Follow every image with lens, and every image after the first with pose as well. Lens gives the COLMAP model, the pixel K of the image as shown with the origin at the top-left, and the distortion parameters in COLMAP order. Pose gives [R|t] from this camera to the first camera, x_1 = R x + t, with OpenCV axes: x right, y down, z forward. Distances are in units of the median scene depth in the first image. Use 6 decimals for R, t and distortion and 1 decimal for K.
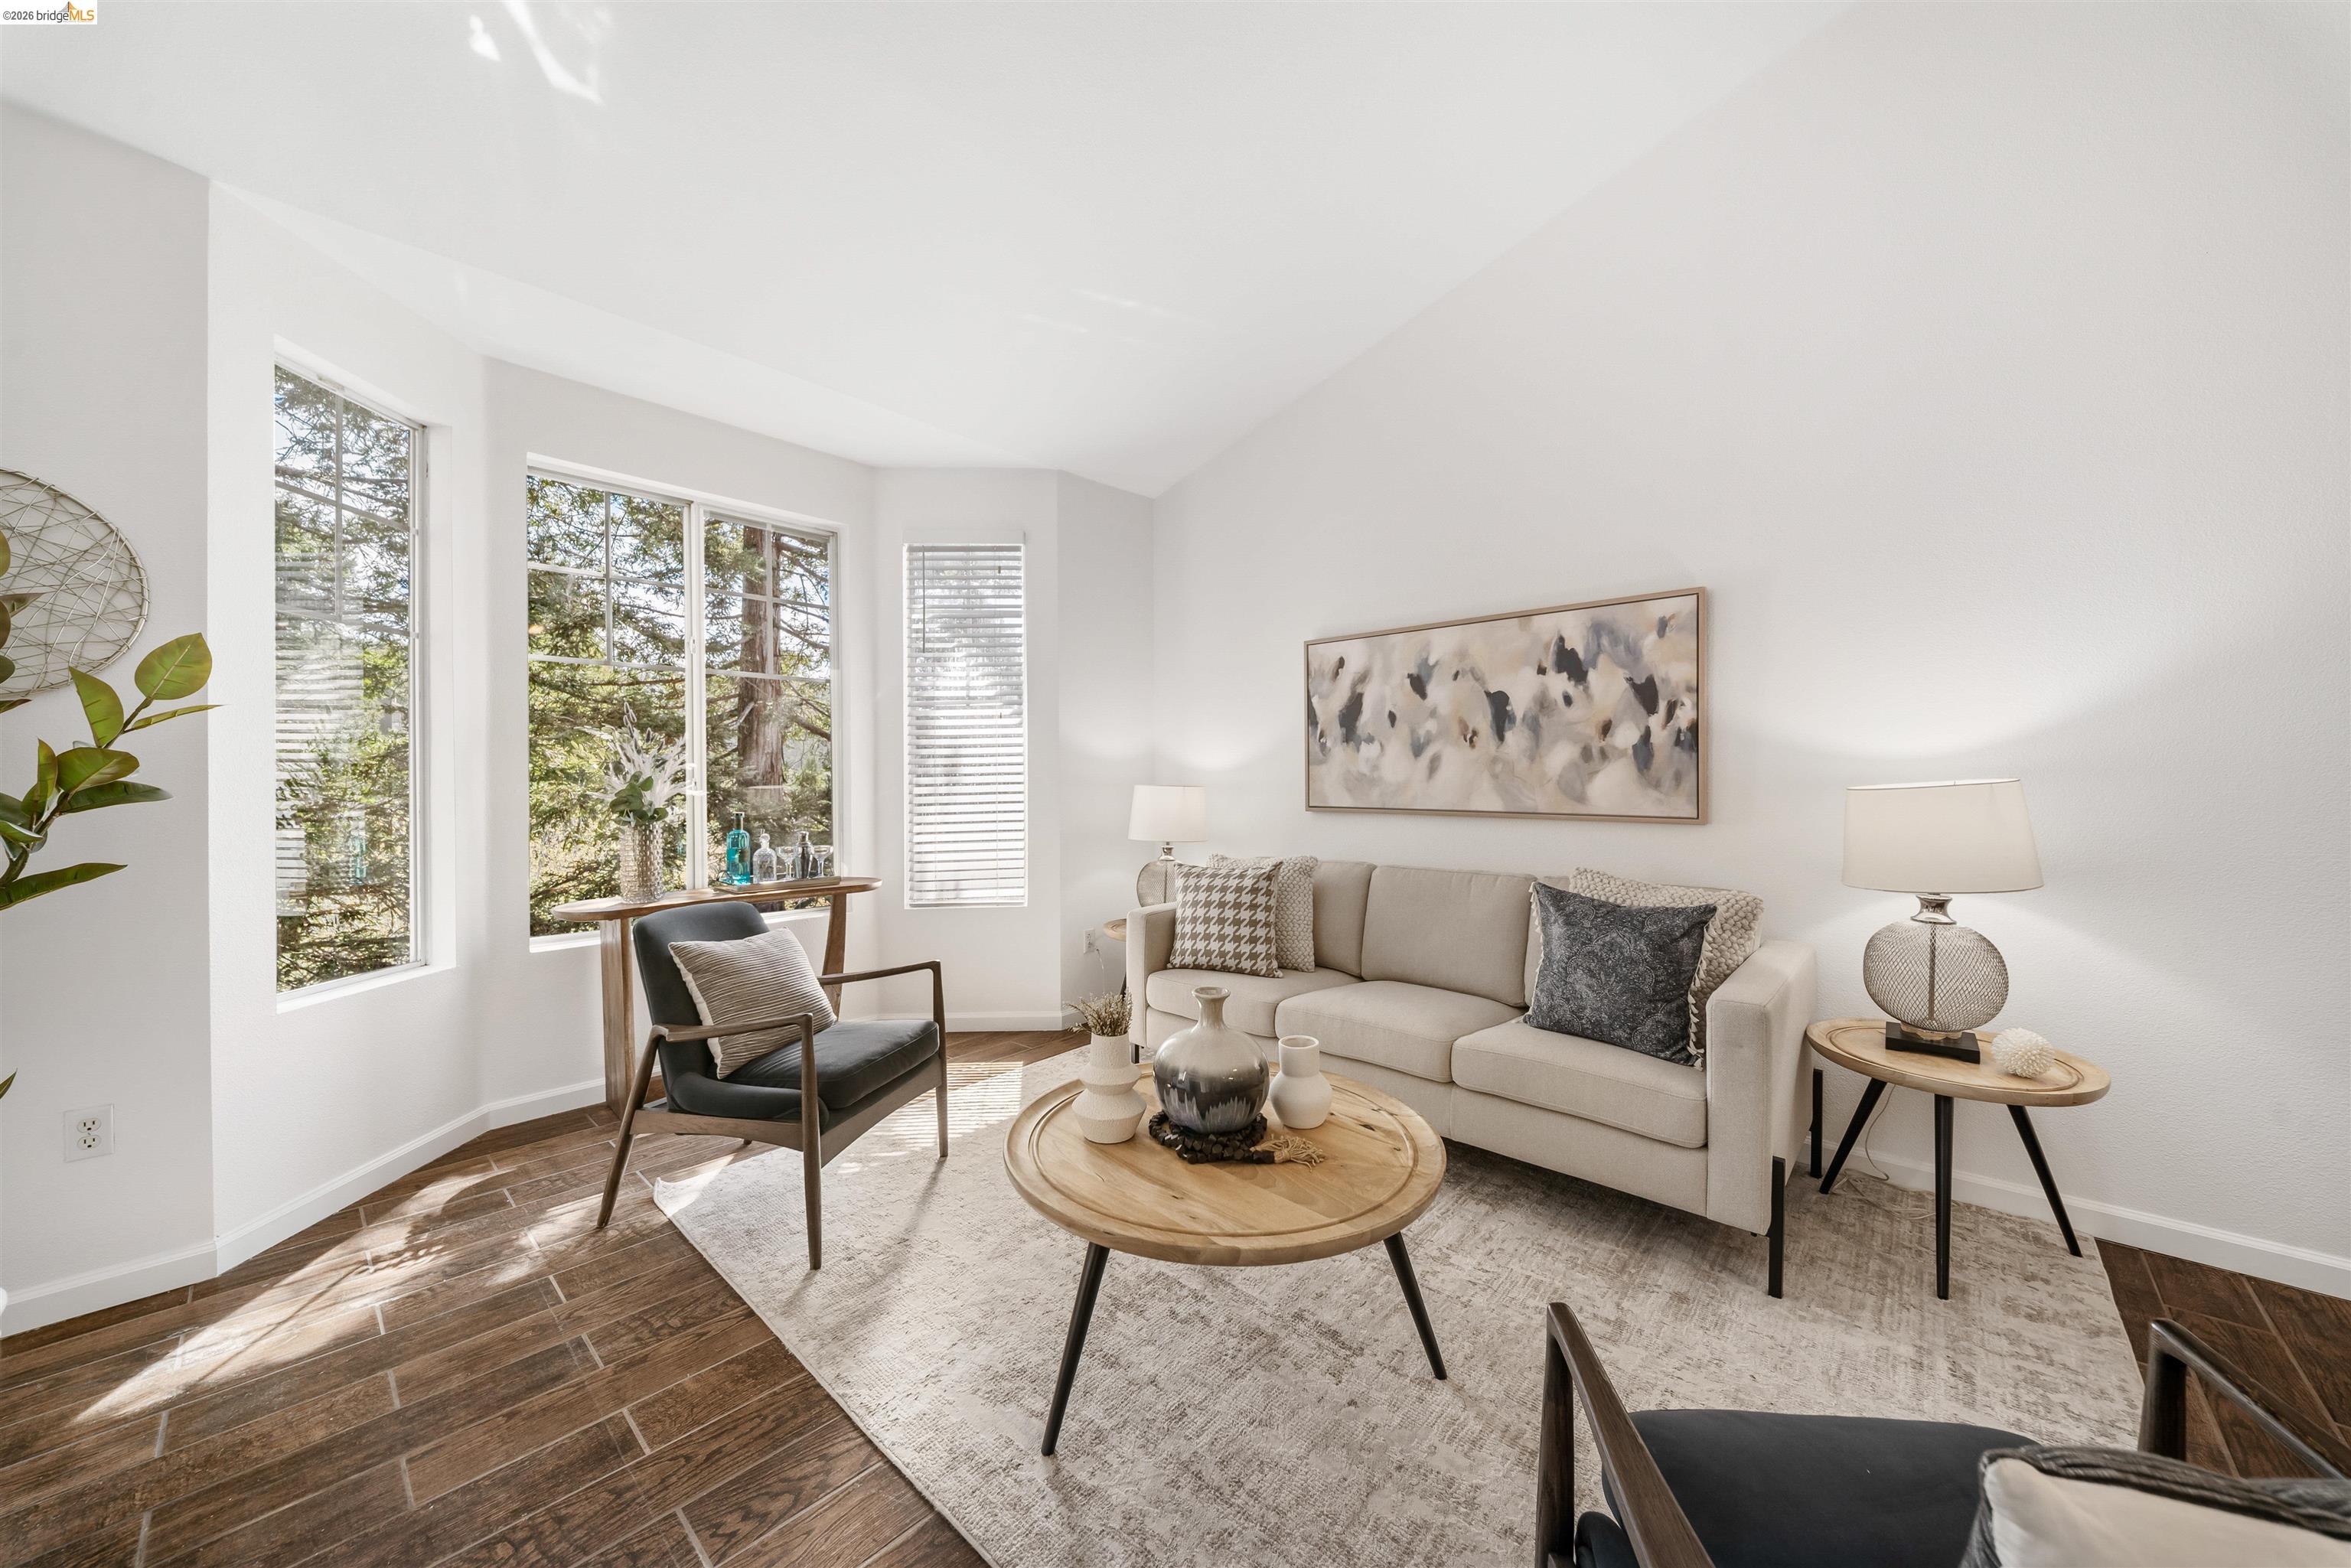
lens RADIAL K [[831.2, 0, 1168.5], [0, 831.2, 780.5], [0, 0, 1]] dist [0.005729, -0.006322]
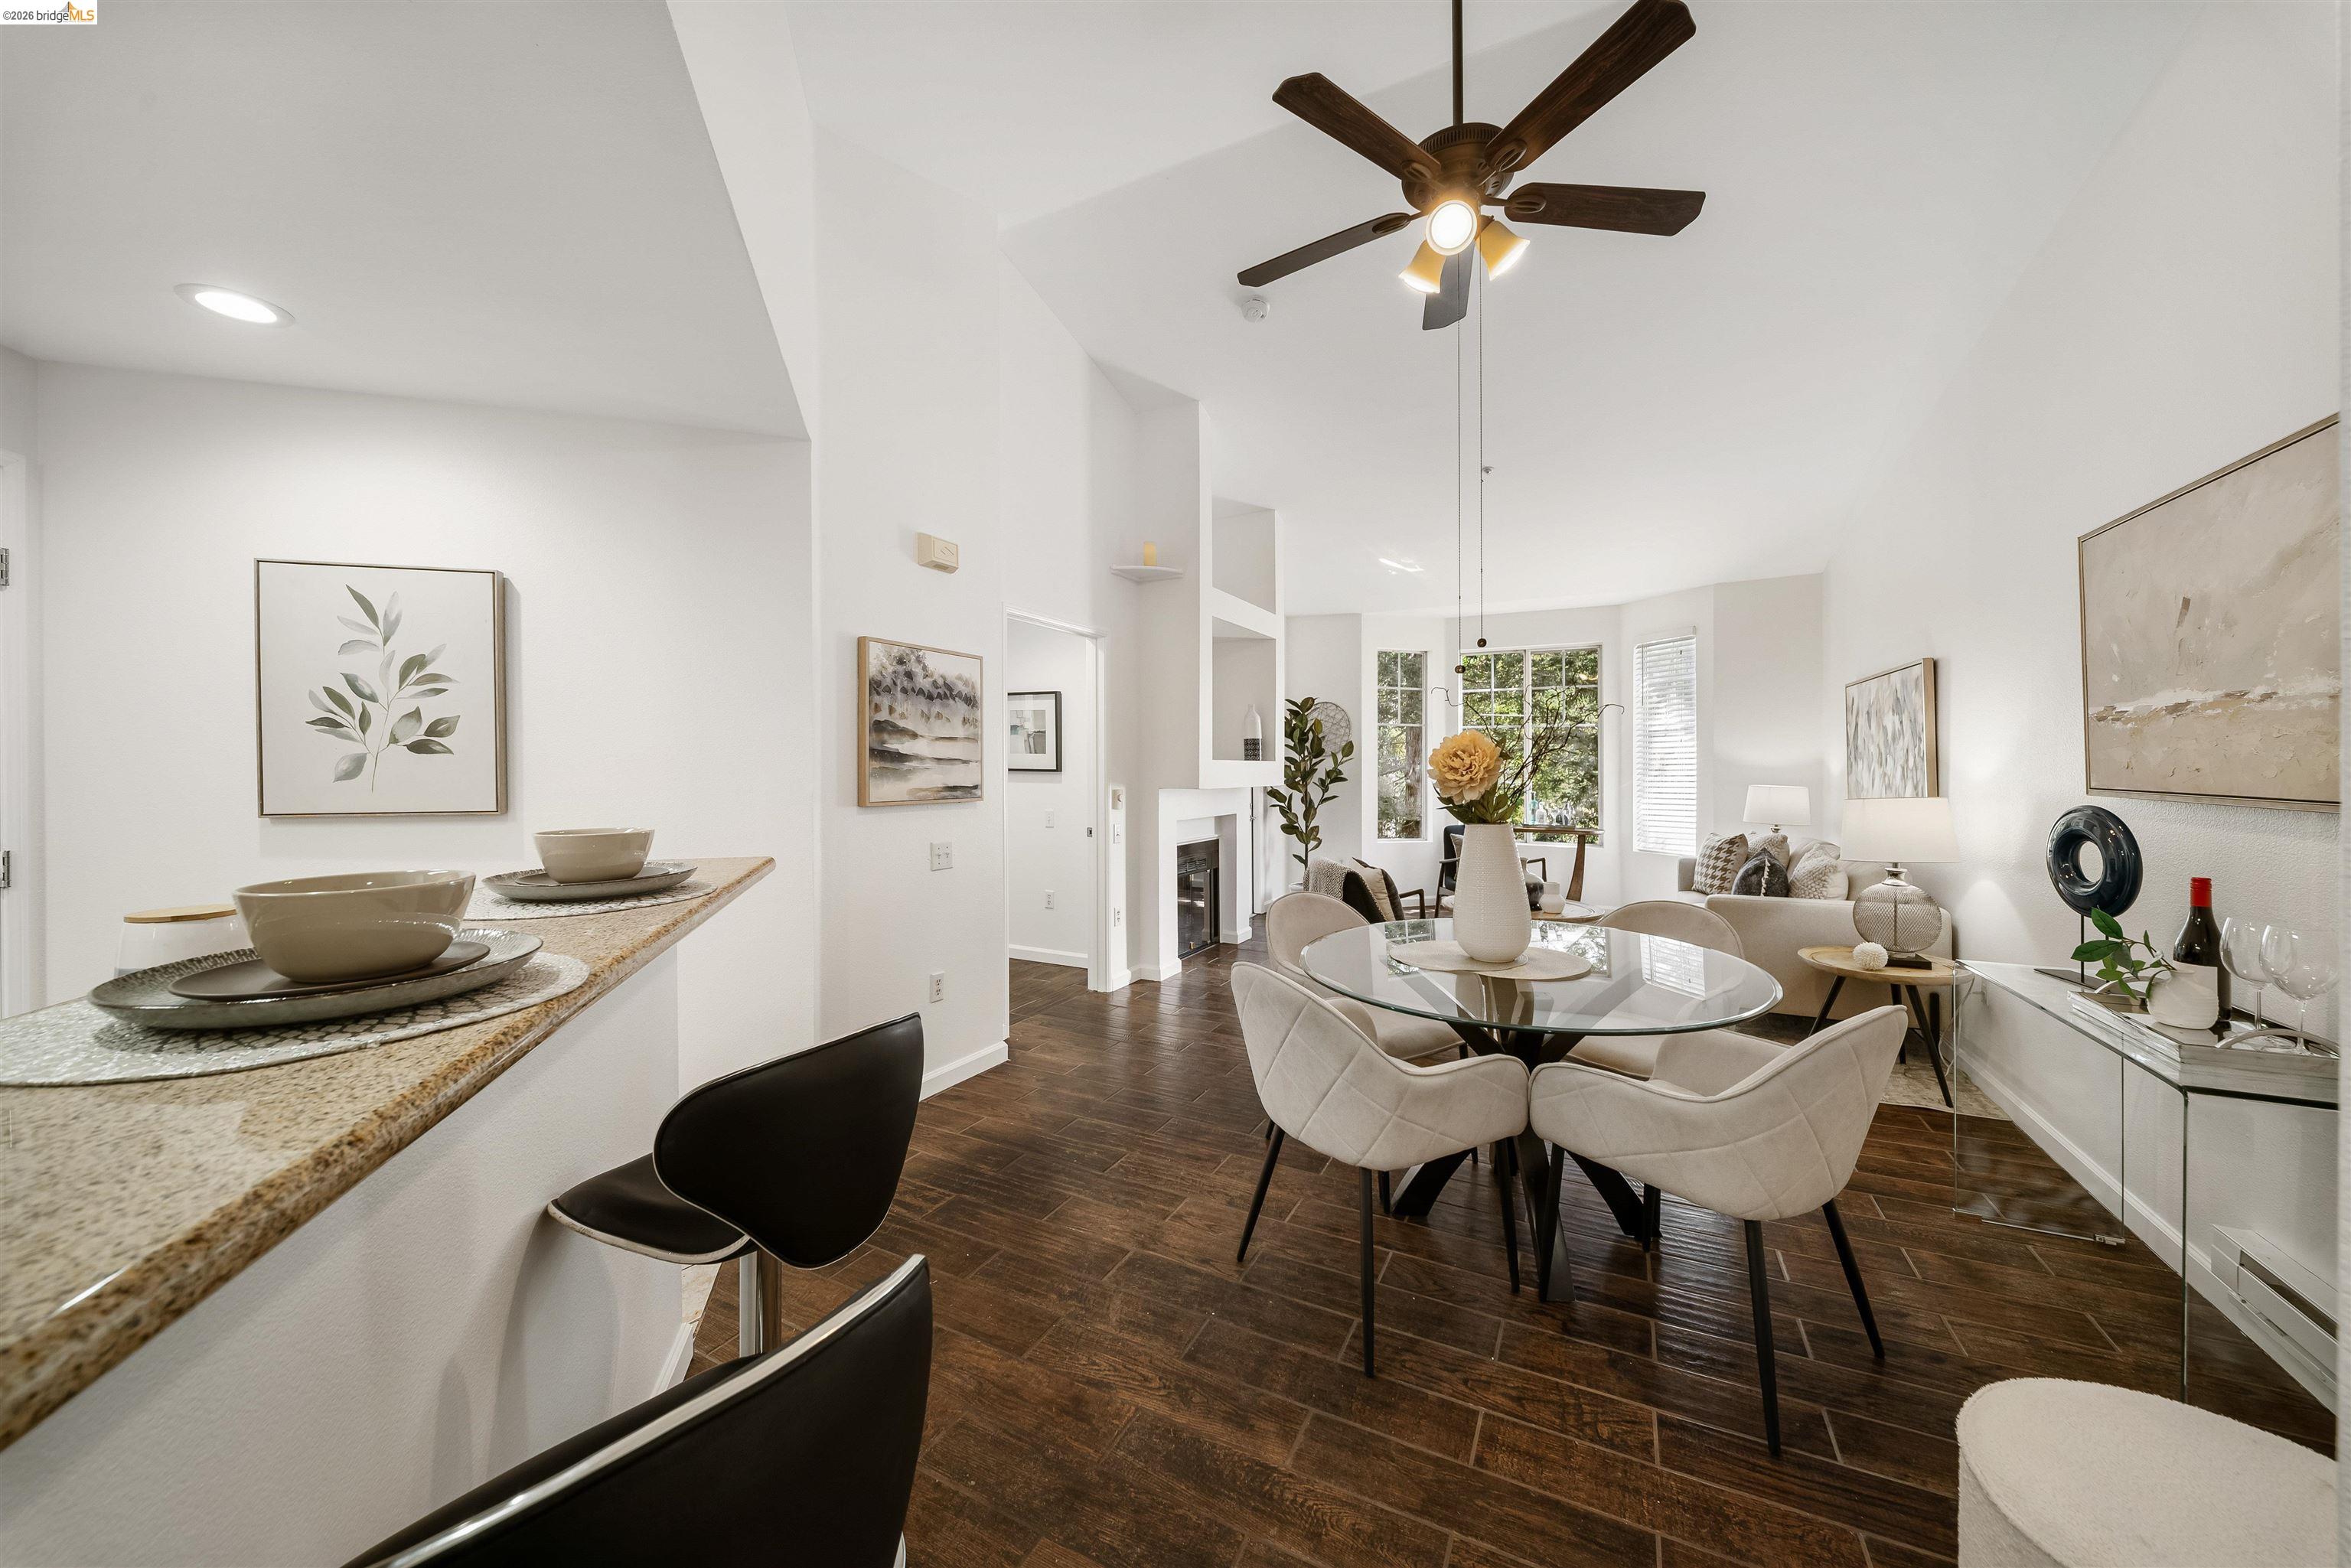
lens RADIAL K [[831.2, 0, 1173.2], [0, 831.2, 767.8], [0, 0, 1]] dist [0.005729, -0.006322]
pose [[0.266044, 0.011299, -0.963895, 1.496601], [-0.004636, 0.999935, 0.010442, -0.047959], [0.963950, 0.001691, 0.266079, -0.550914]]
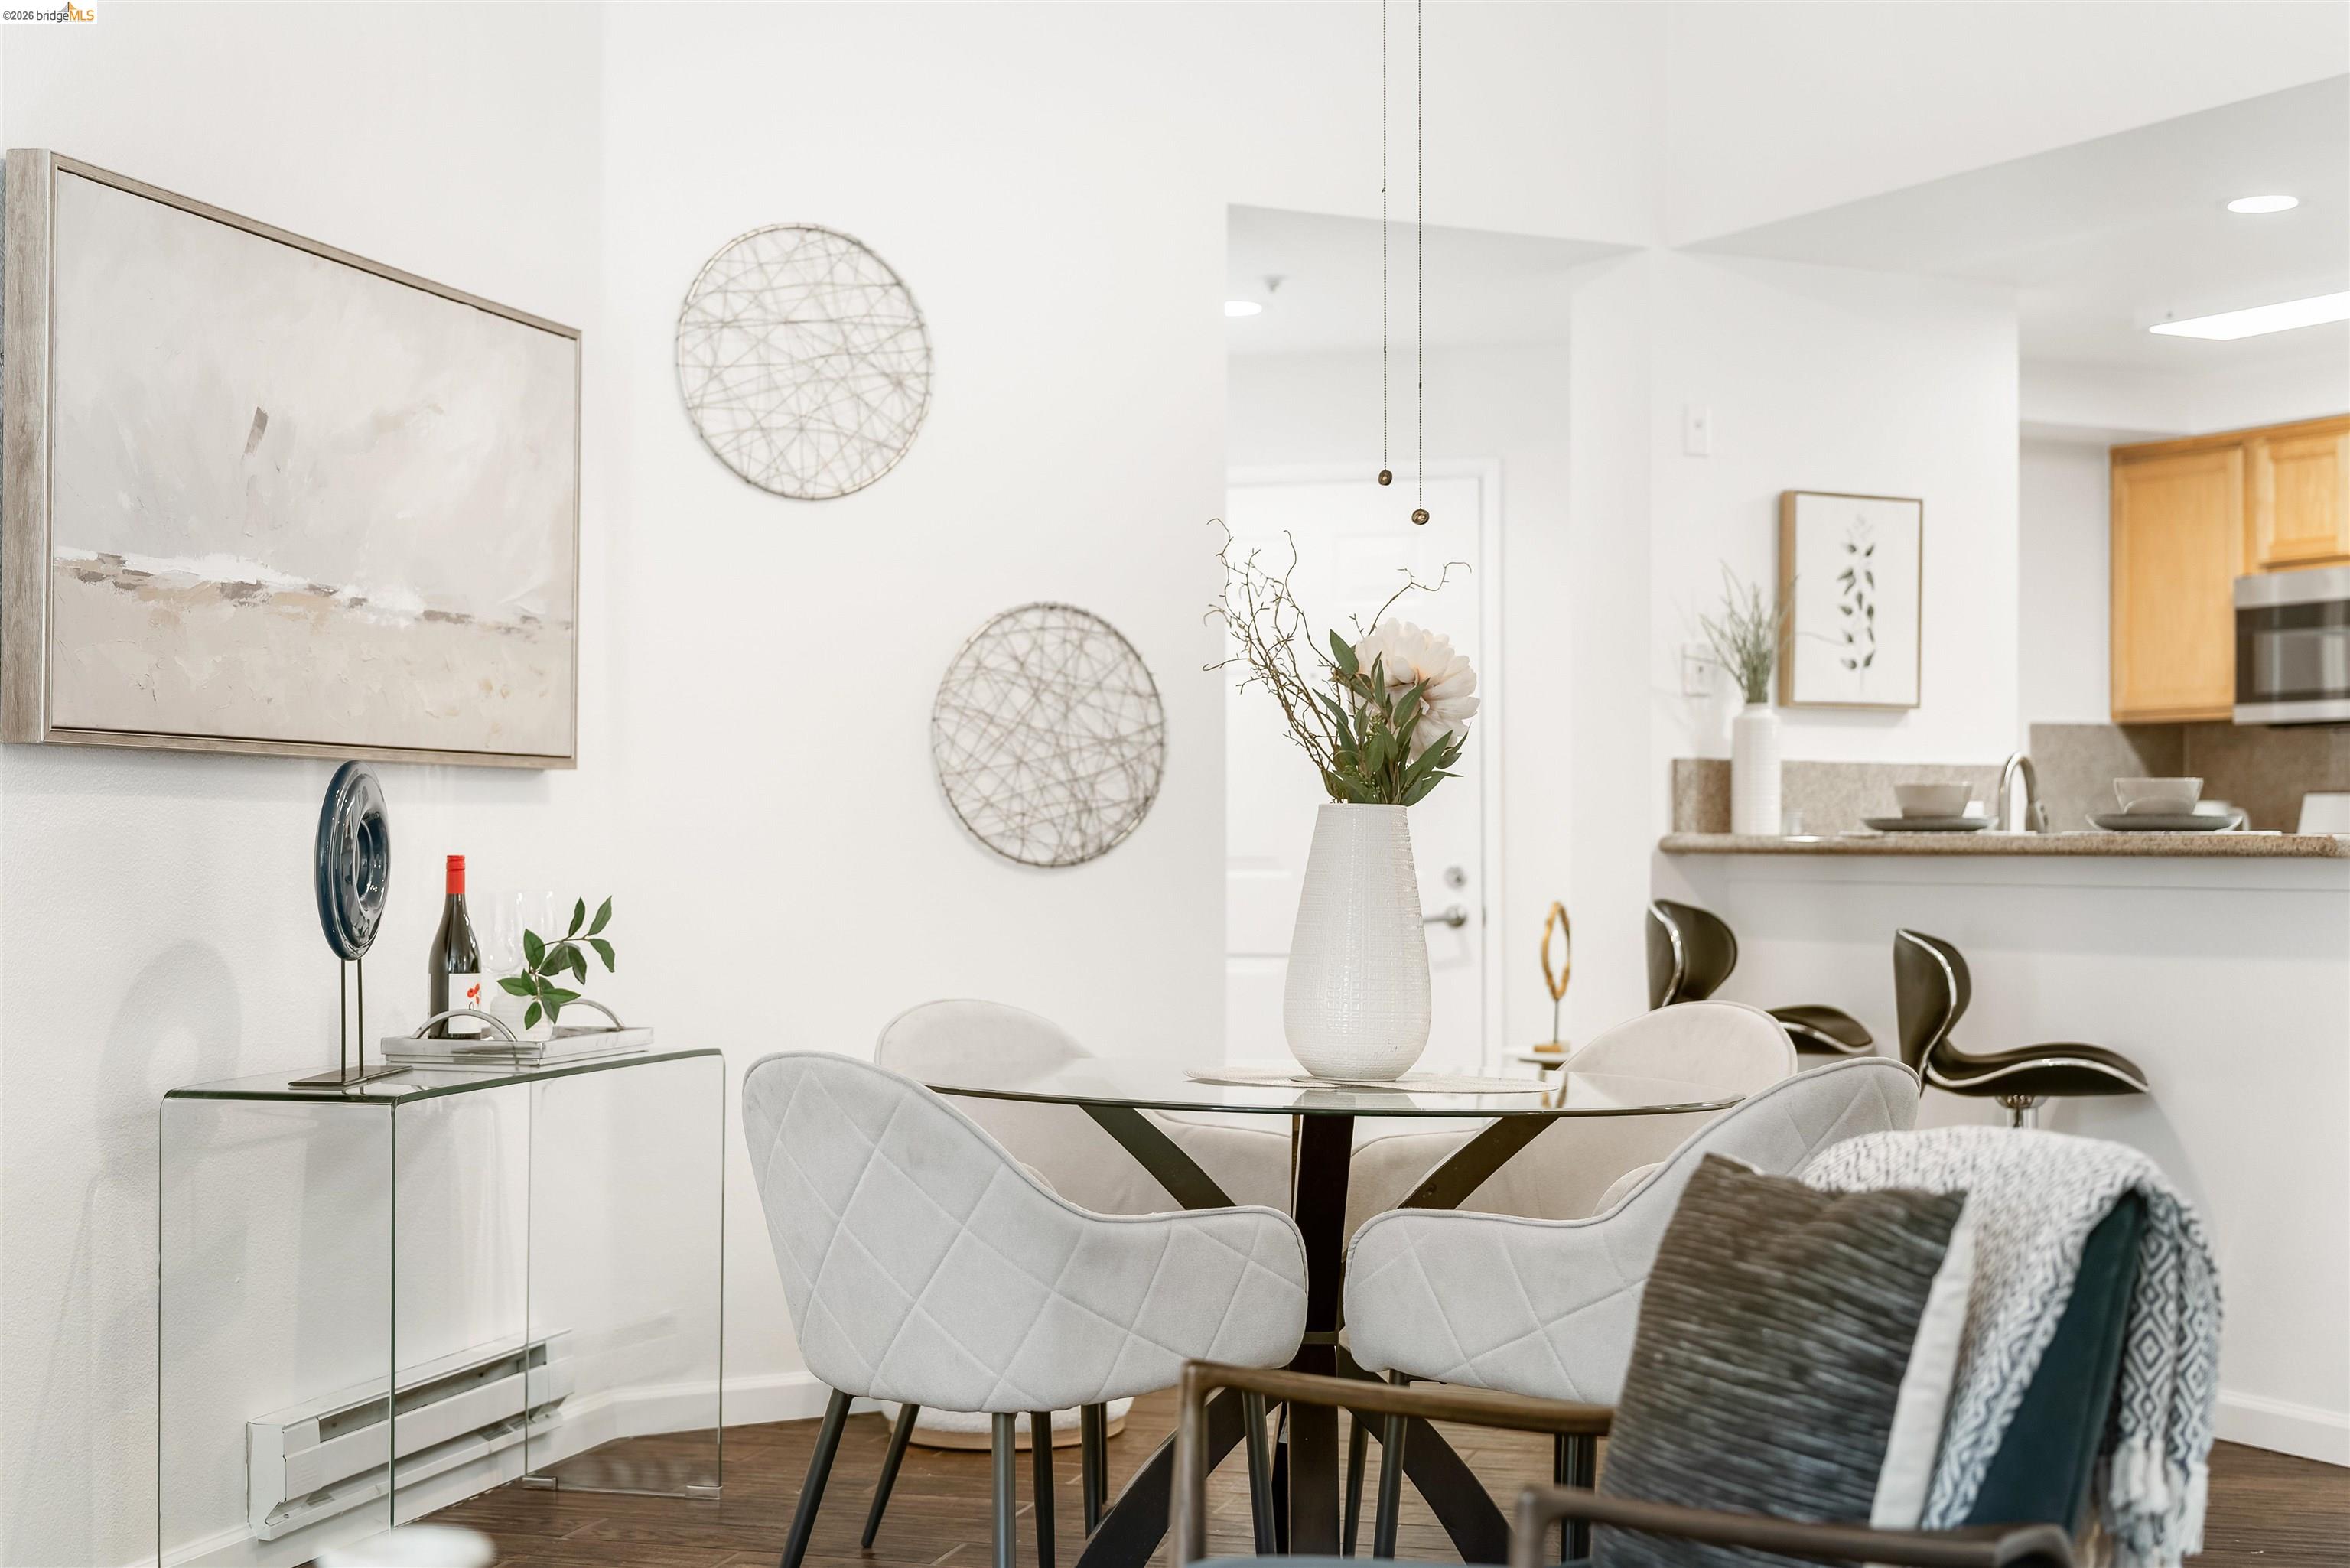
lens RADIAL K [[3267.7, 0, 1155.2], [0, 3267.7, 869.8], [0, 0, 1]] dist [-0.000772, 0.000000]
pose [[-0.452501, -0.001870, 0.891762, -0.526907], [0.004836, 0.999978, 0.004551, 0.034418], [-0.891751, 0.006372, -0.452482, 0.742997]]
